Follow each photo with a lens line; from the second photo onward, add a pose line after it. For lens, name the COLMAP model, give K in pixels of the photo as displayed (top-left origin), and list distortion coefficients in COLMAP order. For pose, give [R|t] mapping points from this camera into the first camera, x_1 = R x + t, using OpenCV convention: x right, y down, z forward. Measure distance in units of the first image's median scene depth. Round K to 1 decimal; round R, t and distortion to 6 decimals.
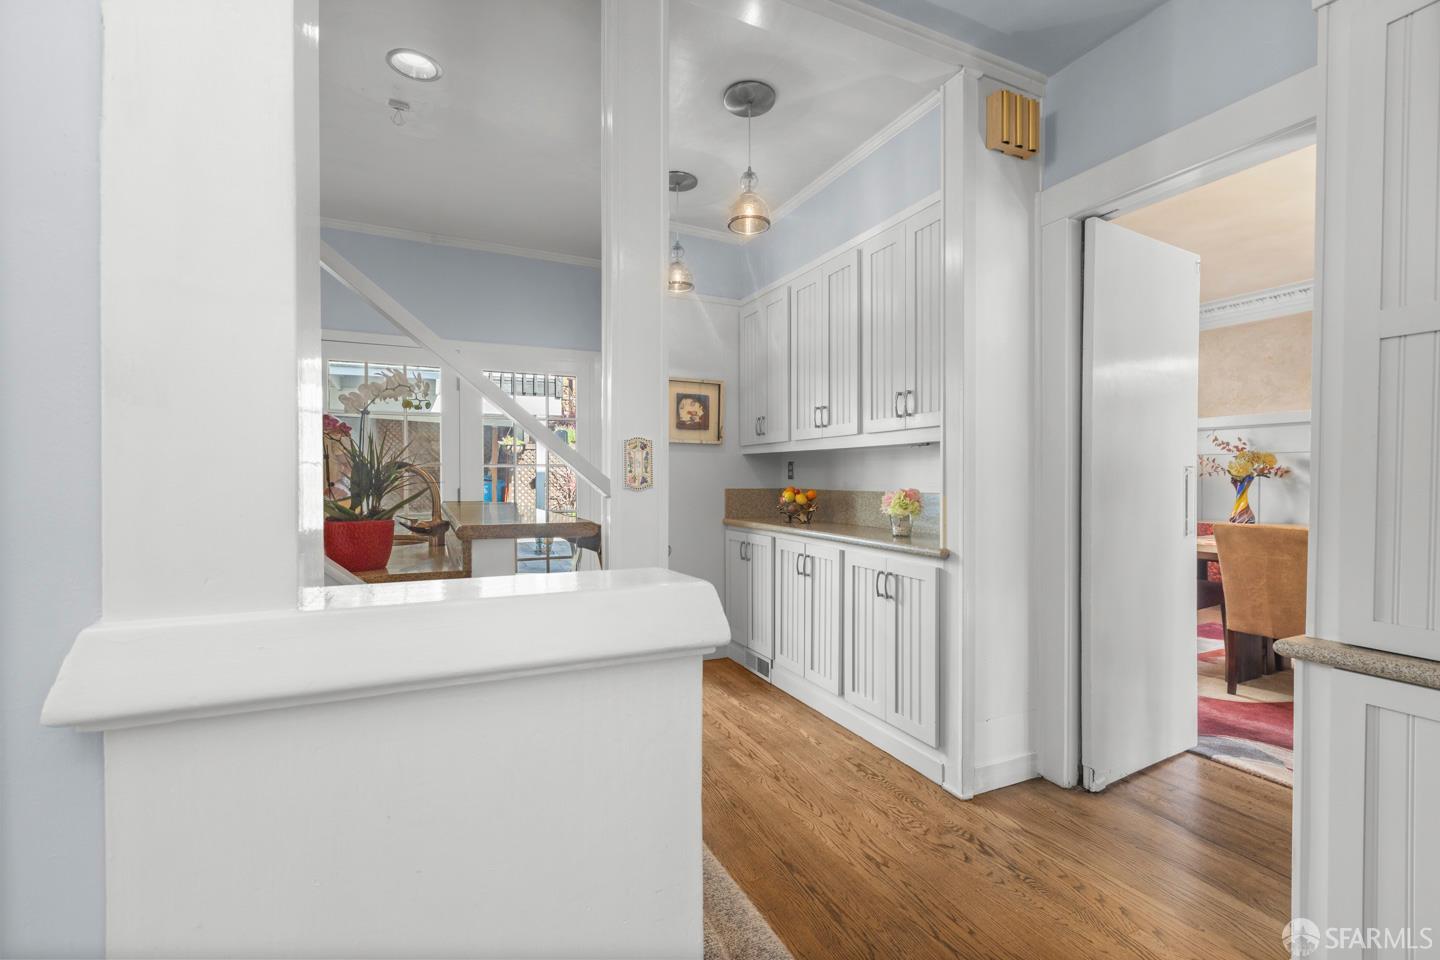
lens RADIAL K [[642.5, 0, 715.5], [0, 642.5, 481.2], [0, 0, 1]] dist [0.003068, 0.000325]
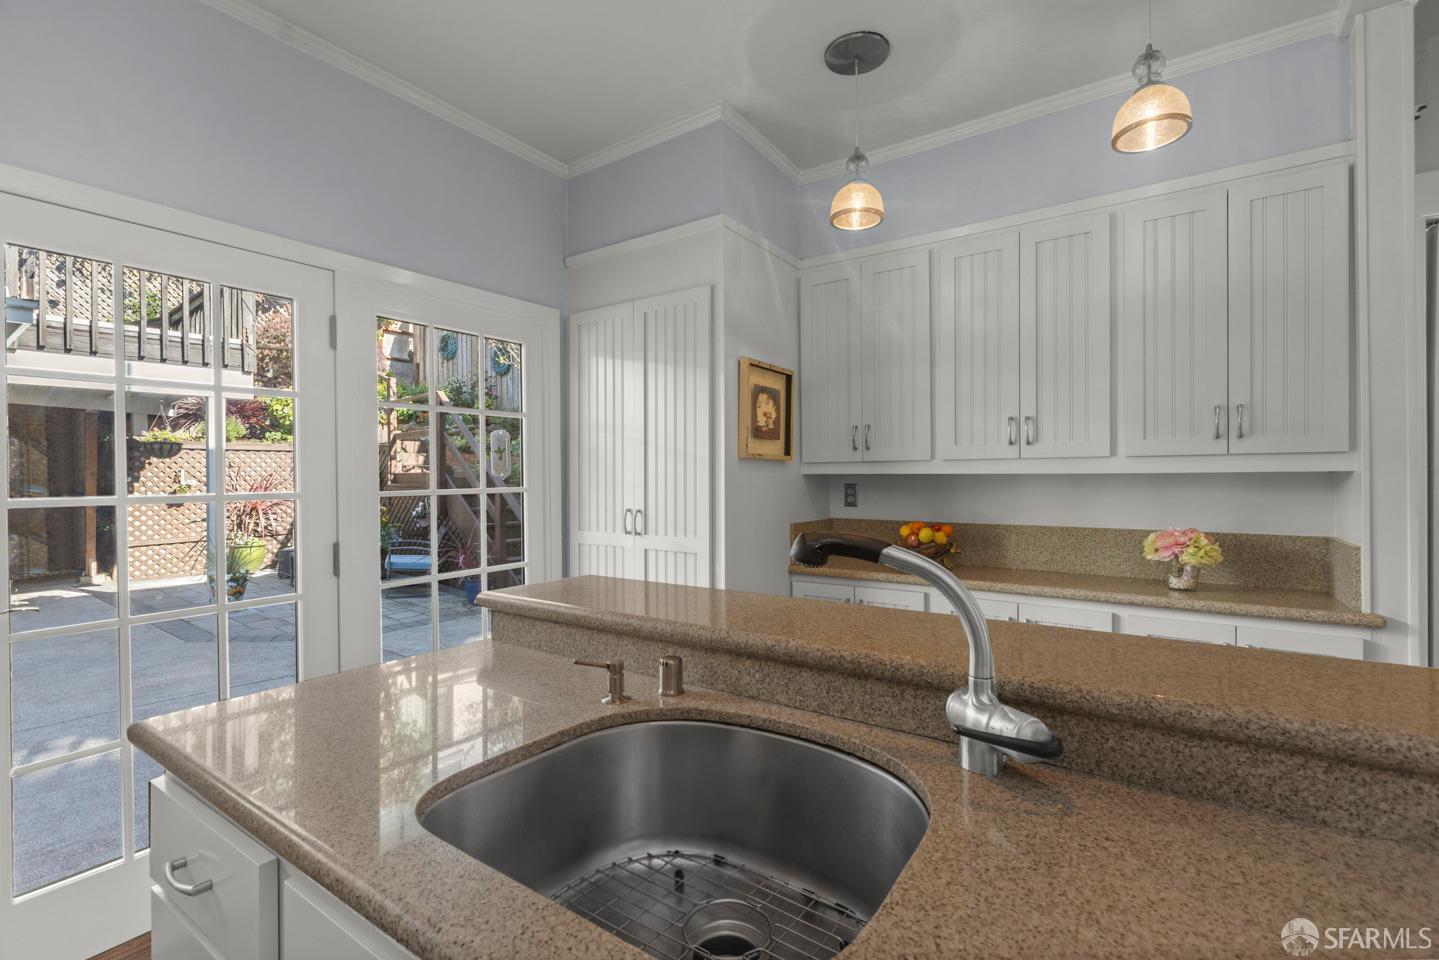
lens RADIAL K [[642.1, 0, 720.2], [0, 642.1, 480.4], [0, 0, 1]] dist [0.003068, 0.000325]
pose [[0.870583, 0.000811, 0.492021, -0.434868], [0.003928, 0.999955, -0.008599, -0.031402], [-0.492006, 0.009419, 0.870541, 0.446239]]
